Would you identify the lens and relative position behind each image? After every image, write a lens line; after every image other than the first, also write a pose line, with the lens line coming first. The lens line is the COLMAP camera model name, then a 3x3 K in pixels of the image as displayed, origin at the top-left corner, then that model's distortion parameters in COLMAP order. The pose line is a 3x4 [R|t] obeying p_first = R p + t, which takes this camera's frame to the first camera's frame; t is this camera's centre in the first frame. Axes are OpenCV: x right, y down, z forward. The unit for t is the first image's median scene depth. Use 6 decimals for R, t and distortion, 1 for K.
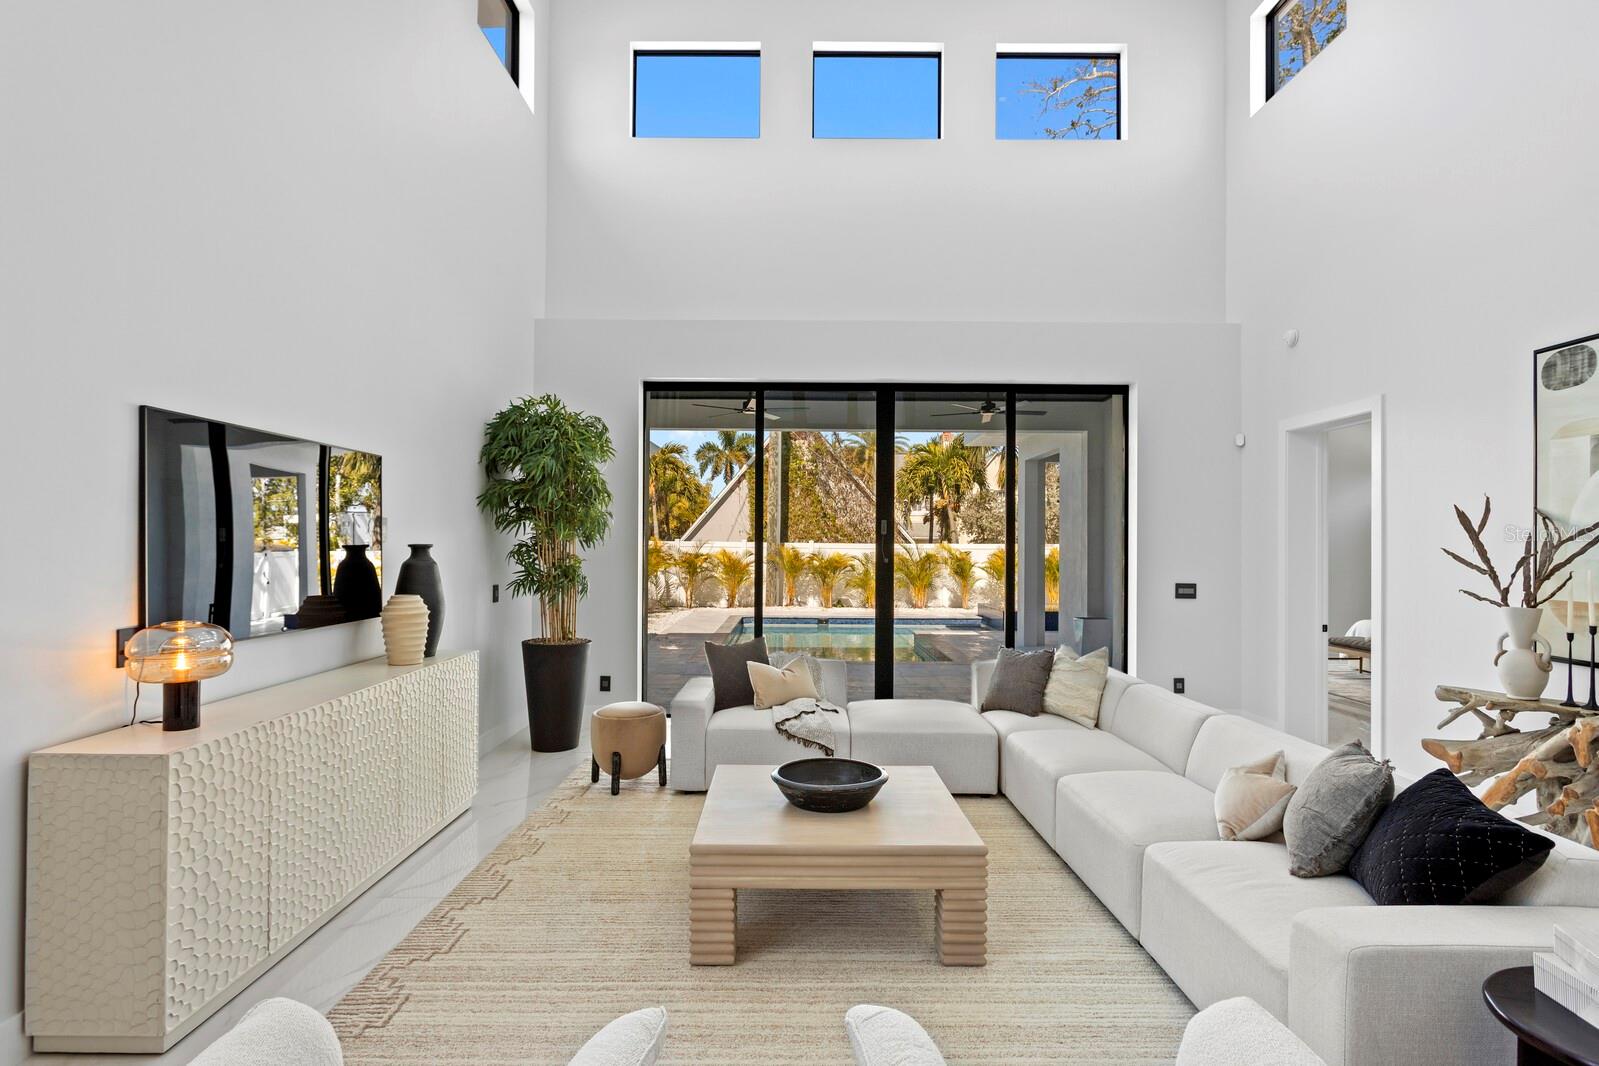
lens RADIAL K [[790.0, 0, 795.6], [0, 790.0, 524.3], [0, 0, 1]] dist [-0.012762, 0.000469]
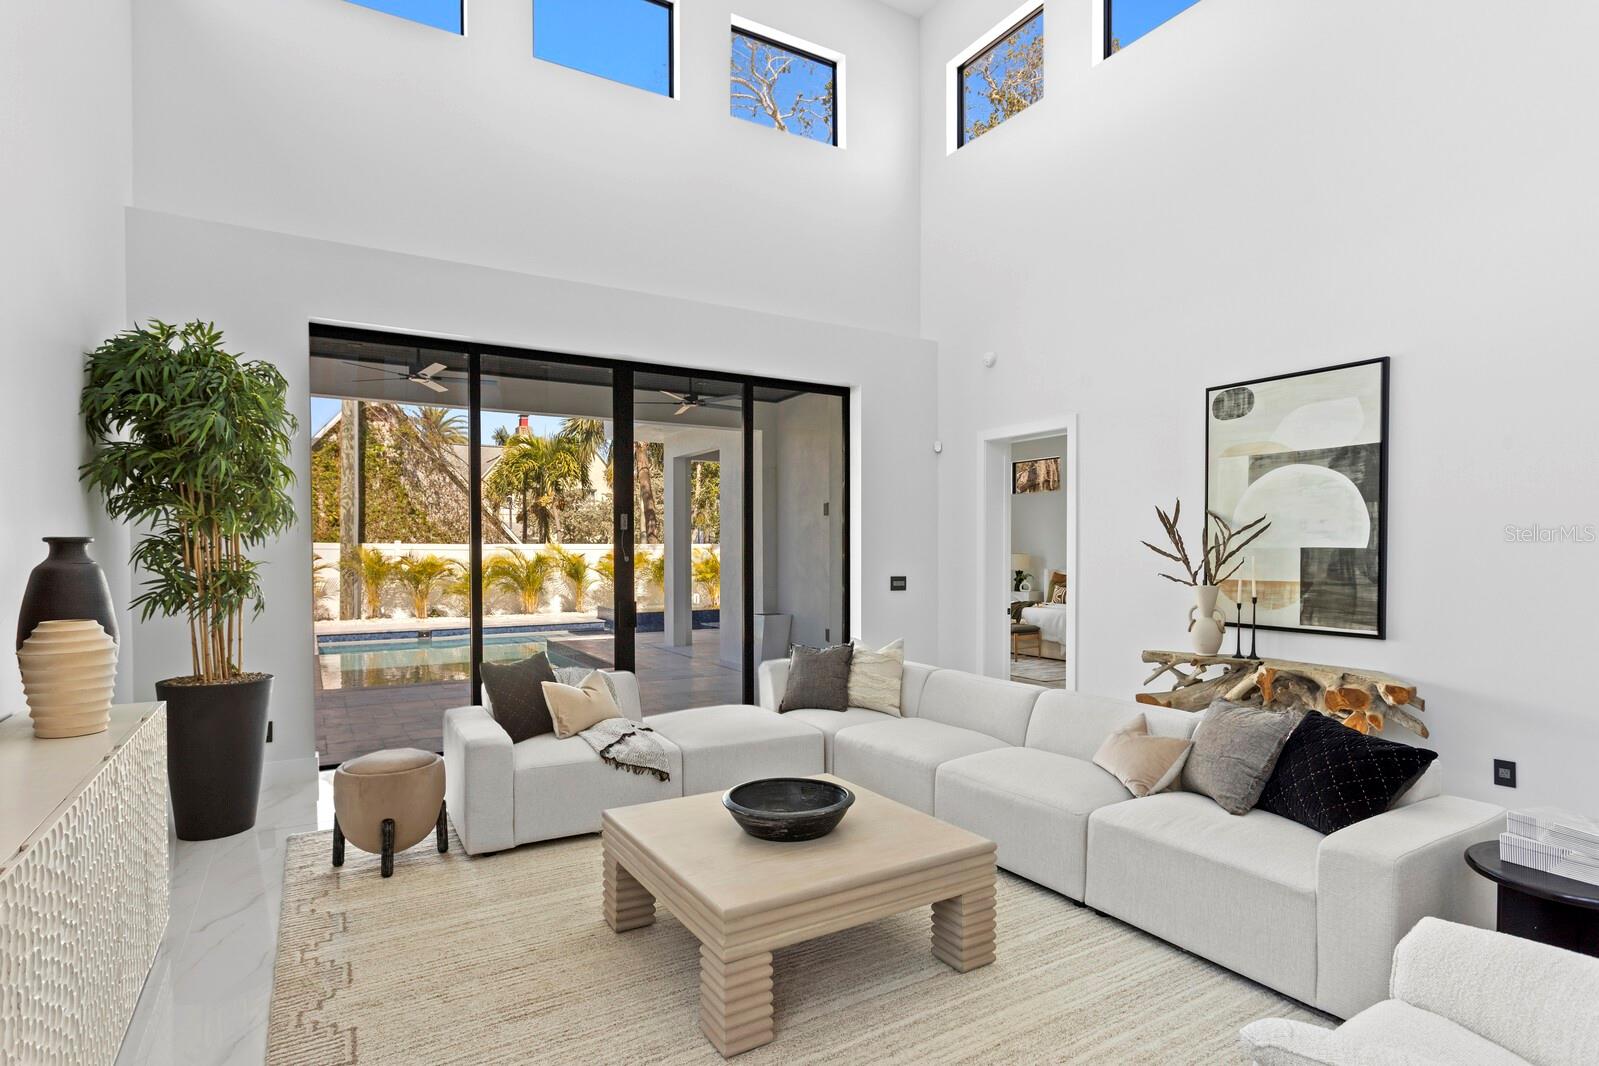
lens RADIAL K [[814.0, 0, 799.4], [0, 814.0, 547.0], [0, 0, 1]] dist [-0.019239, 0.014912]
pose [[0.860033, -0.005548, 0.510209, -0.239088], [-0.008126, 0.999665, 0.024568, 0.009968], [-0.510174, -0.025275, 0.859700, 0.132272]]
